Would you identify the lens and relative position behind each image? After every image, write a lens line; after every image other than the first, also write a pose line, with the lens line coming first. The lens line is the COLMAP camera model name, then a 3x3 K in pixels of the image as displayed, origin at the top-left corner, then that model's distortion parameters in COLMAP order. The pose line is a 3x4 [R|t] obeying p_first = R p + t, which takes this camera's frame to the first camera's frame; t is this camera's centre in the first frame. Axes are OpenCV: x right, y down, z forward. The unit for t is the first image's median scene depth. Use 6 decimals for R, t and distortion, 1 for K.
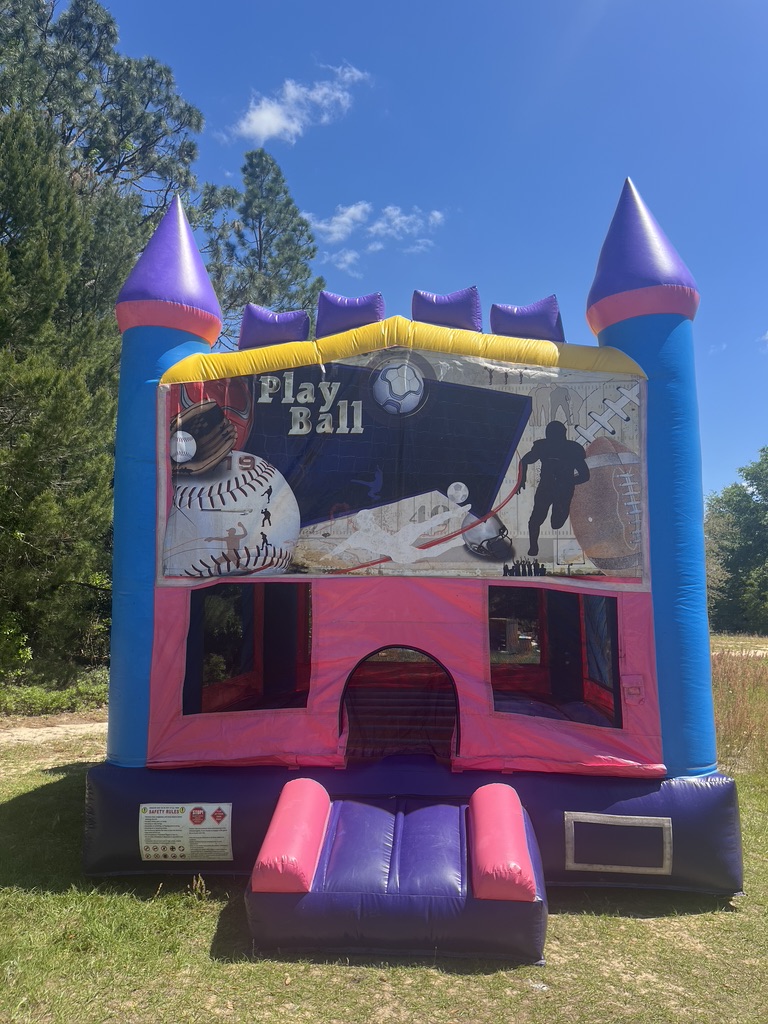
lens RADIAL K [[749.9, 0, 405.9], [0, 749.9, 493.6], [0, 0, 1]] dist [0.113438, -0.127078]
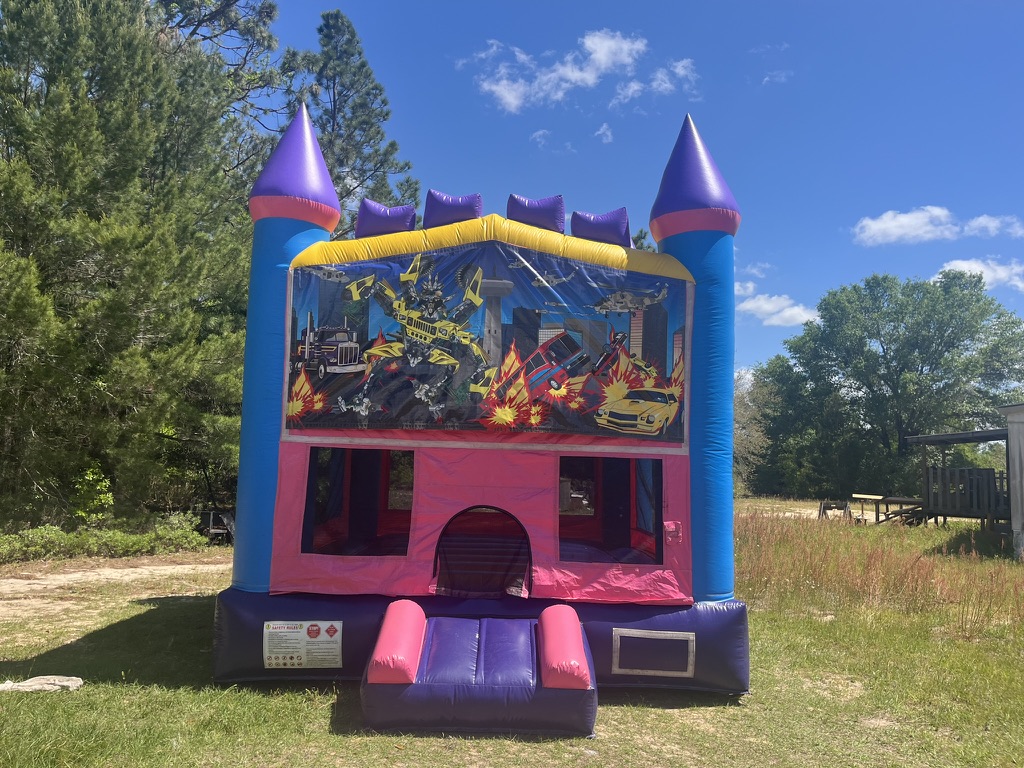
lens RADIAL K [[751.3, 0, 522.2], [0, 751.3, 378.9], [0, 0, 1]] dist [0.109616, -0.123312]
pose [[0.996223, 0.034268, 0.079784, -0.052507], [-0.037033, 0.998755, 0.033426, -0.028094], [-0.078540, -0.036254, 0.996252, -0.211225]]
